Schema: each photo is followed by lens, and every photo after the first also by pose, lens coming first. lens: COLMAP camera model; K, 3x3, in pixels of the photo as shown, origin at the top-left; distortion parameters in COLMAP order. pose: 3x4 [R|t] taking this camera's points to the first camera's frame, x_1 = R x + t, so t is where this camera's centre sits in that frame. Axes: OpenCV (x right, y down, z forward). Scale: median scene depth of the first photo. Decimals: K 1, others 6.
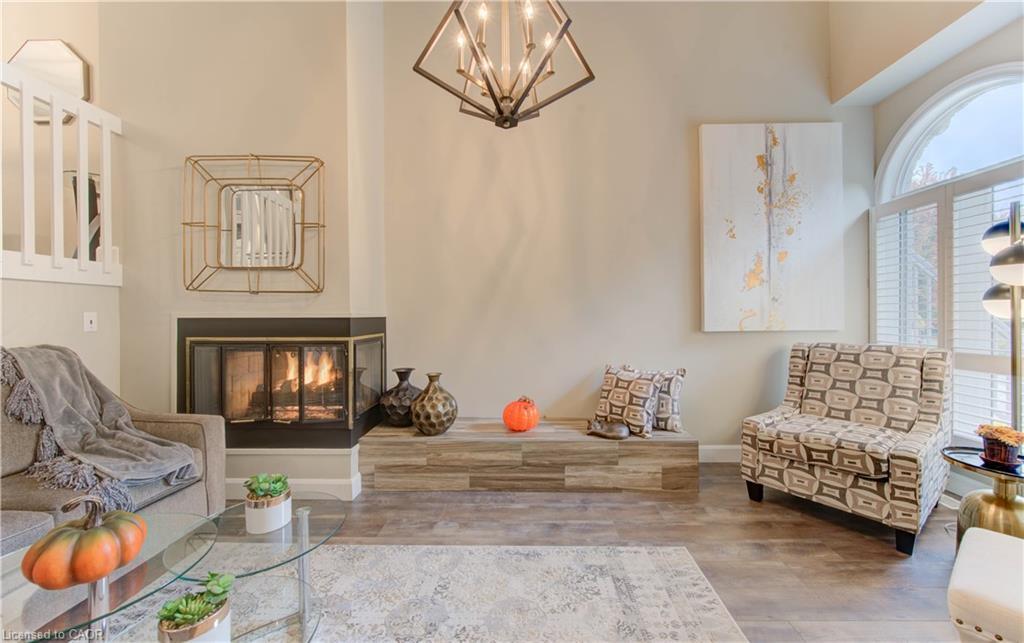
lens RADIAL K [[381.6, 0, 521.0], [0, 381.6, 314.7], [0, 0, 1]] dist [-0.007396, -0.000661]
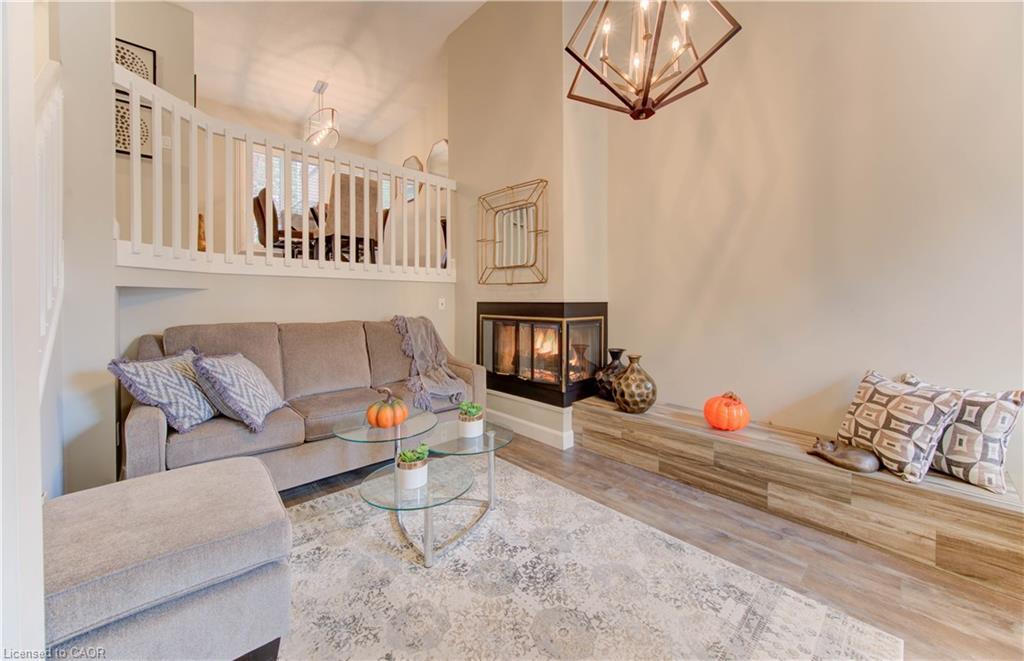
lens RADIAL K [[383.4, 0, 509.3], [0, 383.4, 302.2], [0, 0, 1]] dist [-0.008477, -0.000324]
pose [[0.690289, 0.005754, -0.723511, 0.324492], [-0.001230, 0.999976, 0.006779, -0.001223], [0.723533, -0.003790, 0.690280, 0.015368]]
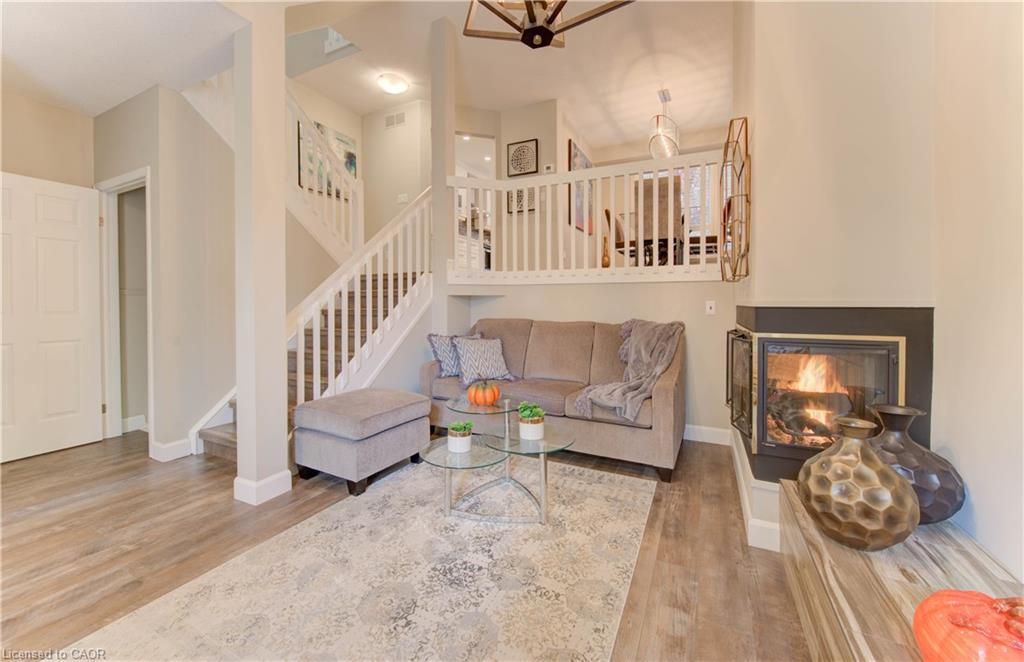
lens RADIAL K [[383.4, 0, 495.0], [0, 383.4, 307.9], [0, 0, 1]] dist [-0.008477, -0.000324]
pose [[-0.435105, 0.007182, -0.900351, 0.447248], [-0.003435, 0.999948, 0.009637, 0.007748], [0.900373, 0.007285, -0.435058, 0.850404]]
